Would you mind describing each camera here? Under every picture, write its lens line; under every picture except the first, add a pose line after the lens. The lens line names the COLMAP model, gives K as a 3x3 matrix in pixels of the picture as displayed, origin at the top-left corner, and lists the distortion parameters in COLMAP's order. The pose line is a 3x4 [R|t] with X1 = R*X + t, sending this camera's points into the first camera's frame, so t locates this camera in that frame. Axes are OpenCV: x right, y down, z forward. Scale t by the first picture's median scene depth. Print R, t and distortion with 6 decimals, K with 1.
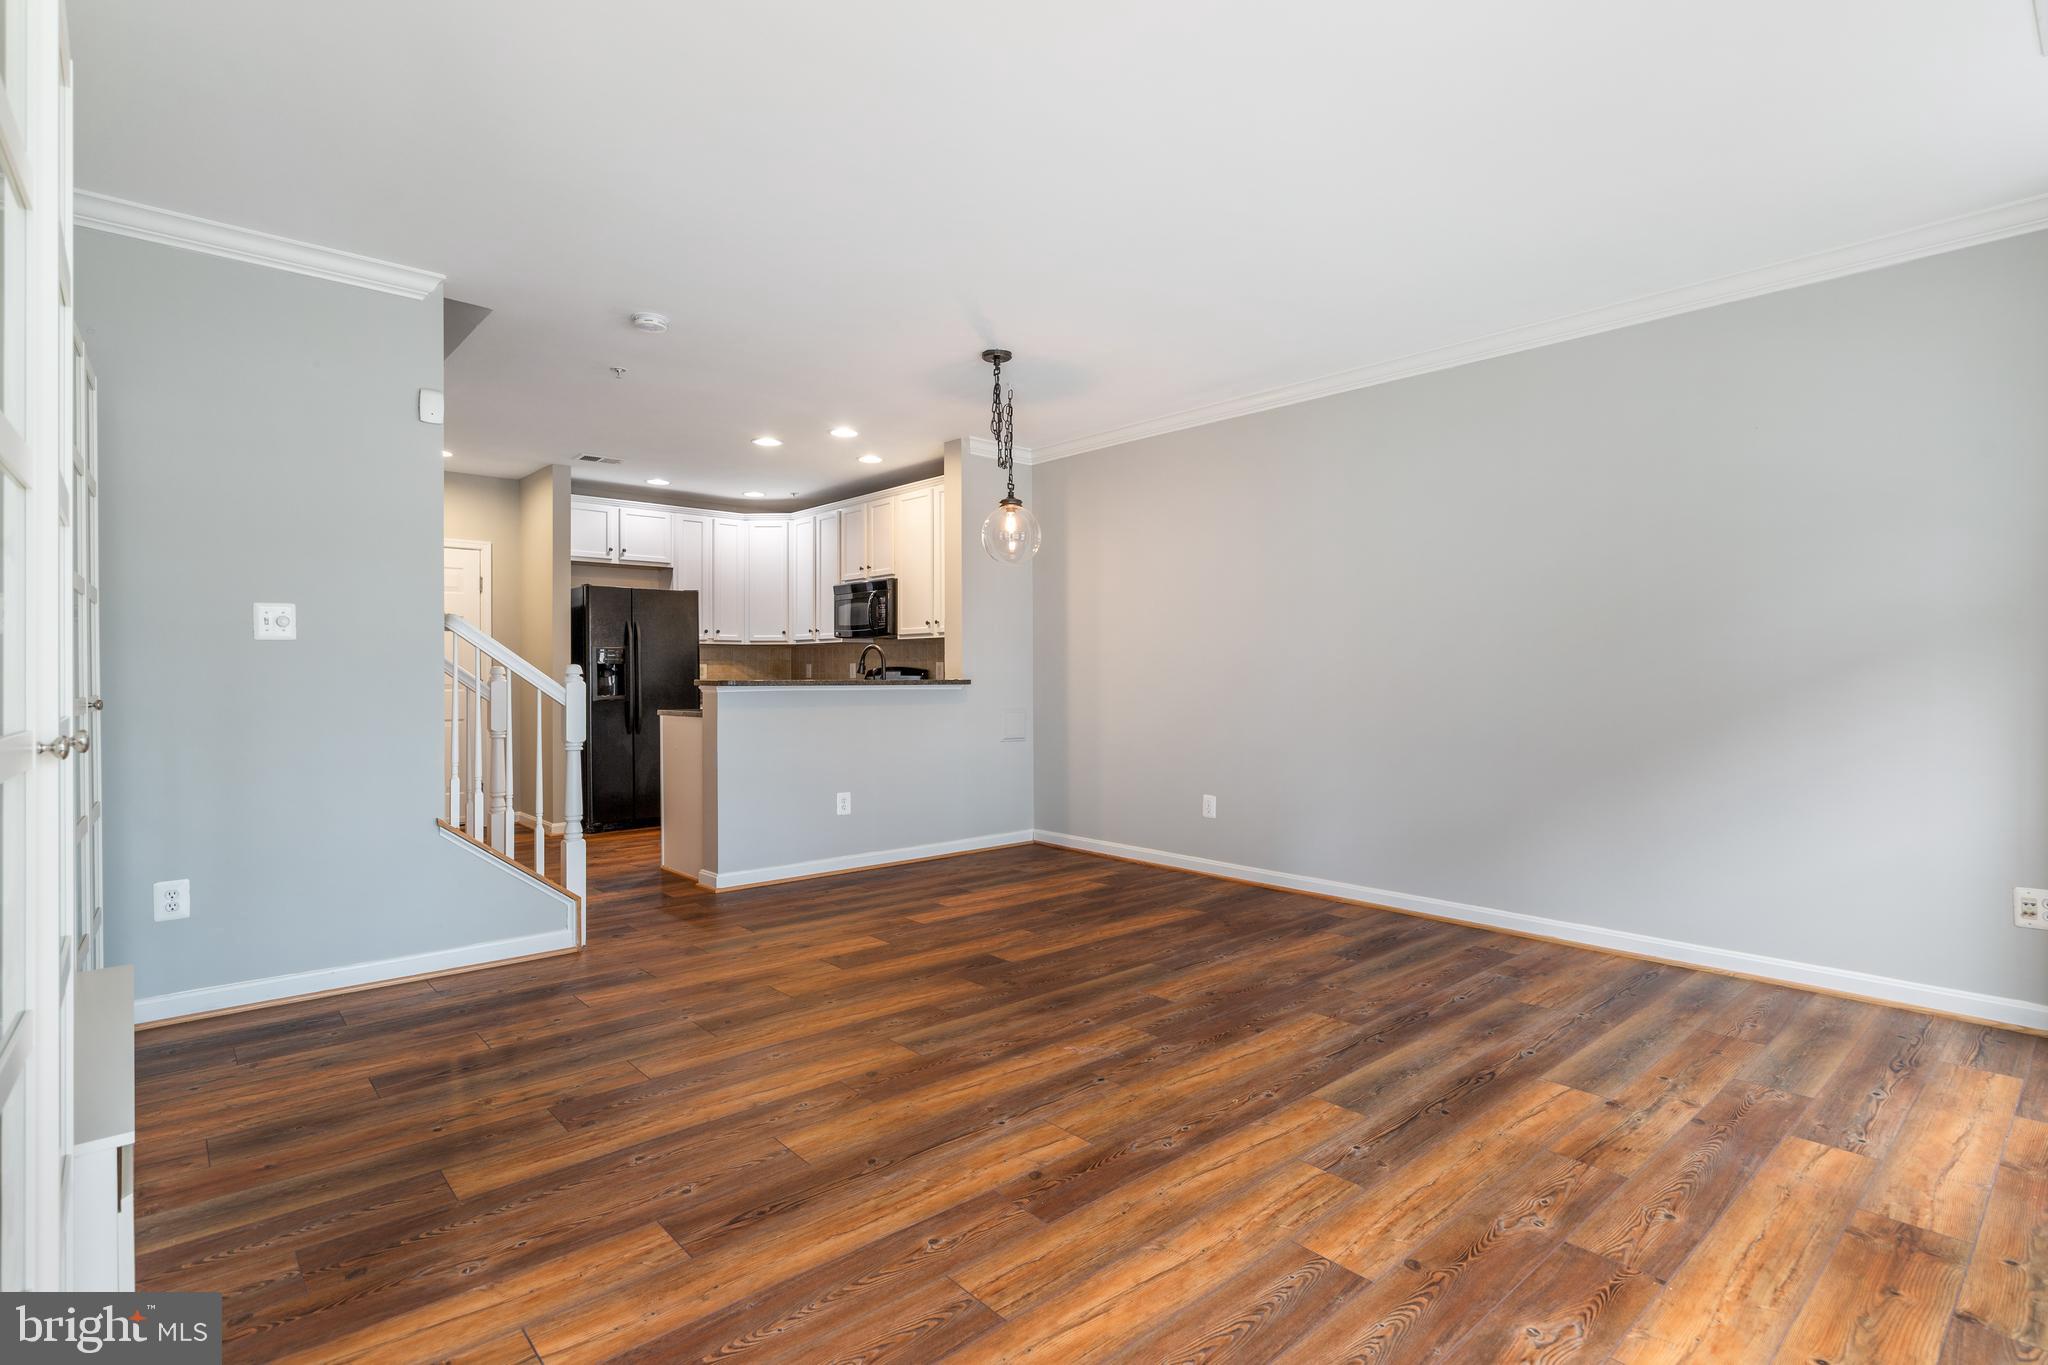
lens RADIAL K [[1013.1, 0, 1022.4], [0, 1013.1, 680.9], [0, 0, 1]] dist [0.001832, 0.001997]
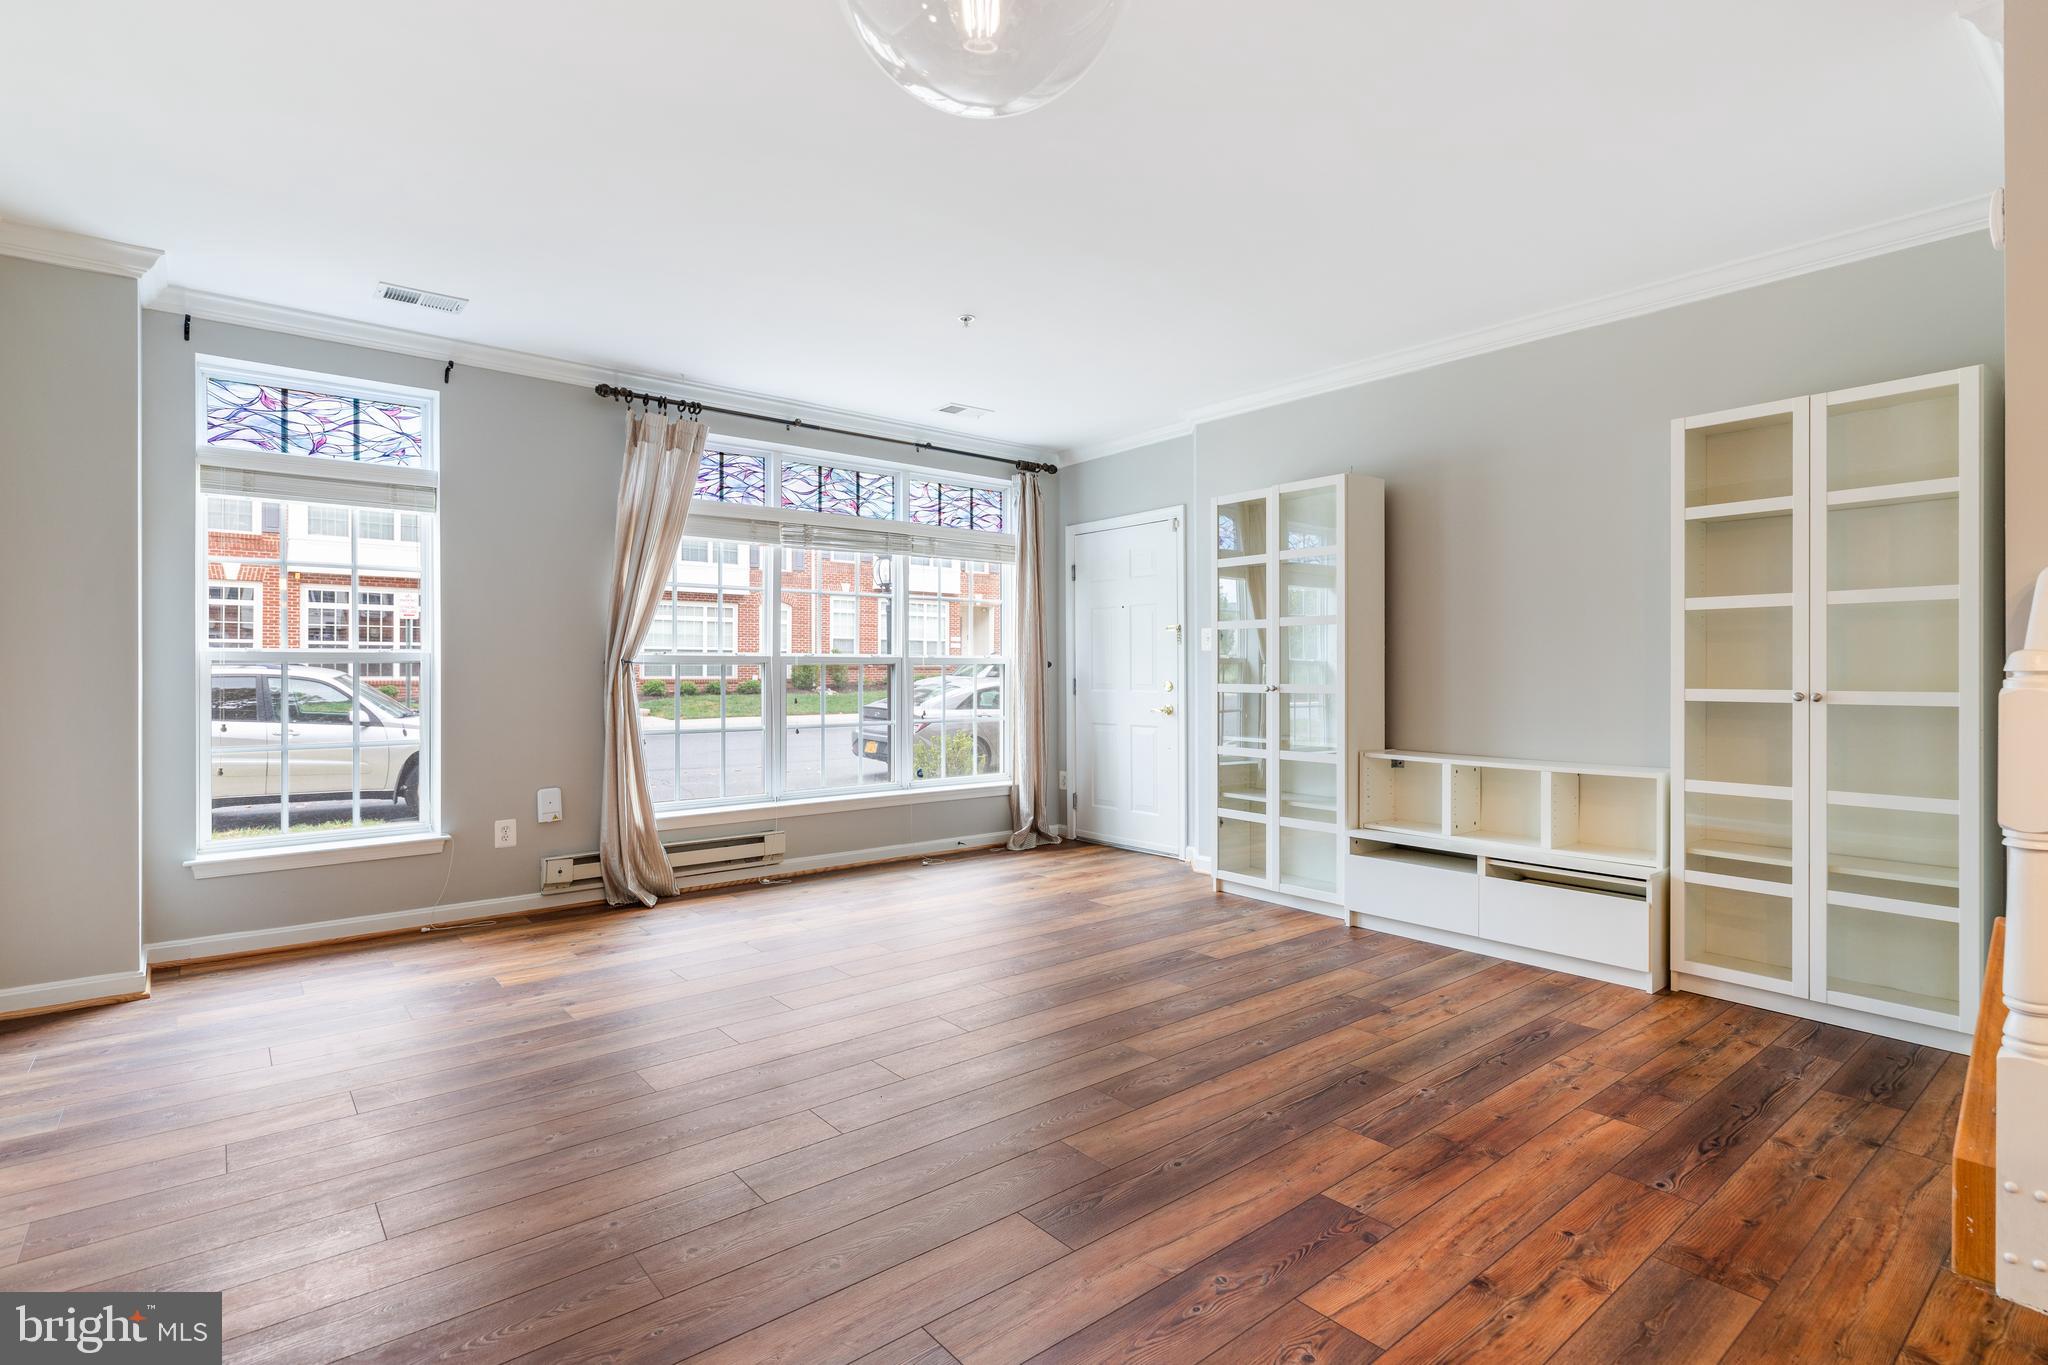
lens RADIAL K [[1013.1, 0, 1027.4], [0, 1013.1, 679.3], [0, 0, 1]] dist [0.001832, 0.001997]
pose [[-0.999260, -0.000747, 0.038457, -0.045048], [-0.000503, 0.999980, 0.006337, -0.005246], [-0.038461, 0.006313, -0.999240, 1.939800]]
